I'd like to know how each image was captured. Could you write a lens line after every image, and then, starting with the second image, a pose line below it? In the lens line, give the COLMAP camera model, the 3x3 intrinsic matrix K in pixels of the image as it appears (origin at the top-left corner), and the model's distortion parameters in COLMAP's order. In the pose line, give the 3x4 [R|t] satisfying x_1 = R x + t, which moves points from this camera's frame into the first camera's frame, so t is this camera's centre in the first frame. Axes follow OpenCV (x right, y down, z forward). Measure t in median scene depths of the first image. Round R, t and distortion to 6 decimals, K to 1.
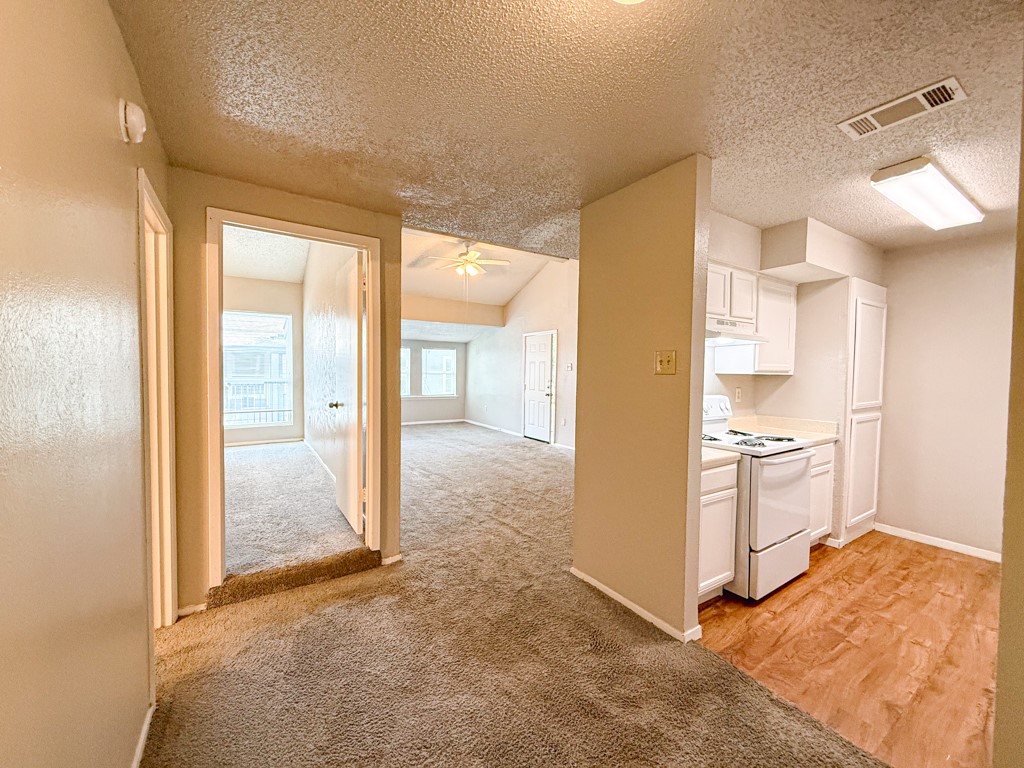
lens RADIAL K [[413.5, 0, 512.0], [0, 413.5, 384.0], [0, 0, 1]] dist [-0.000961, -0.000212]
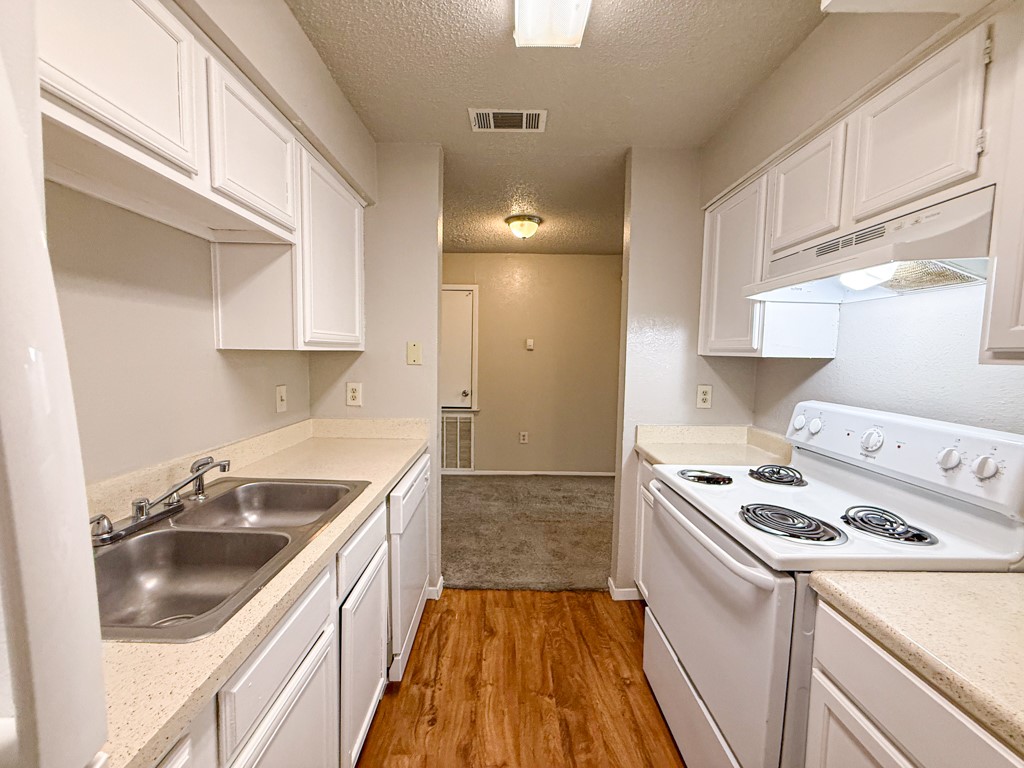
lens RADIAL K [[406.2, 0, 508.1], [0, 406.2, 381.9], [0, 0, 1]] dist [0.001160, 0.000687]
pose [[-0.549884, 0.042898, -0.834139, 1.374971], [-0.046124, 0.995597, 0.081607, -0.035634], [0.833966, 0.083349, -0.545484, 1.209939]]
